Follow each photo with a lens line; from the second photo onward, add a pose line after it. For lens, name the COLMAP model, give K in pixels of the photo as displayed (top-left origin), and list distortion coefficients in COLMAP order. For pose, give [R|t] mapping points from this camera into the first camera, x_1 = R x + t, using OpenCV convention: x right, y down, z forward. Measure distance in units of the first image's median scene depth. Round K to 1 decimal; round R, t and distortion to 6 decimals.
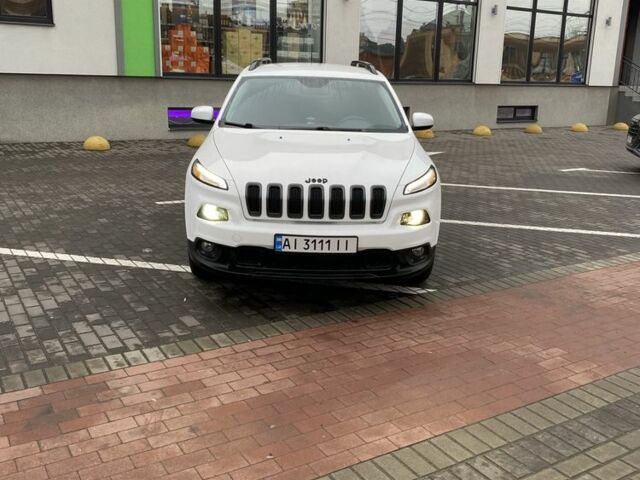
lens RADIAL K [[643.3, 0, 323.6], [0, 643.3, 237.8], [0, 0, 1]] dist [0.078145, -0.151949]
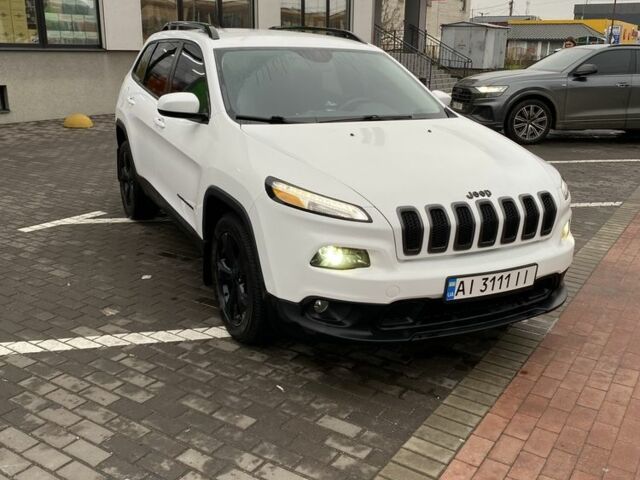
lens RADIAL K [[643.3, 0, 323.6], [0, 643.3, 237.8], [0, 0, 1]] dist [0.078145, -0.151949]
pose [[0.903120, -0.130166, 0.409184, -0.431968], [0.110556, 0.991307, 0.071336, -0.102375], [-0.414912, -0.019187, 0.909659, 0.379109]]
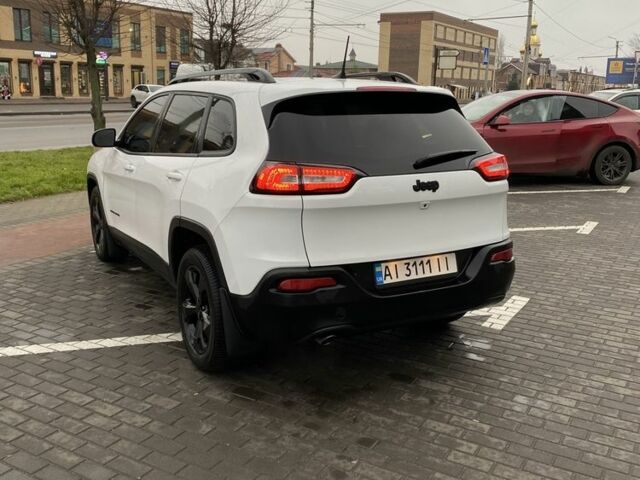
lens RADIAL K [[643.3, 0, 323.6], [0, 643.3, 237.8], [0, 0, 1]] dist [0.078145, -0.151949]
pose [[-0.885230, 0.068437, -0.460091, 0.388149], [-0.152151, 0.892104, 0.425441, -0.618344], [0.439565, 0.446617, -0.779305, 2.404998]]
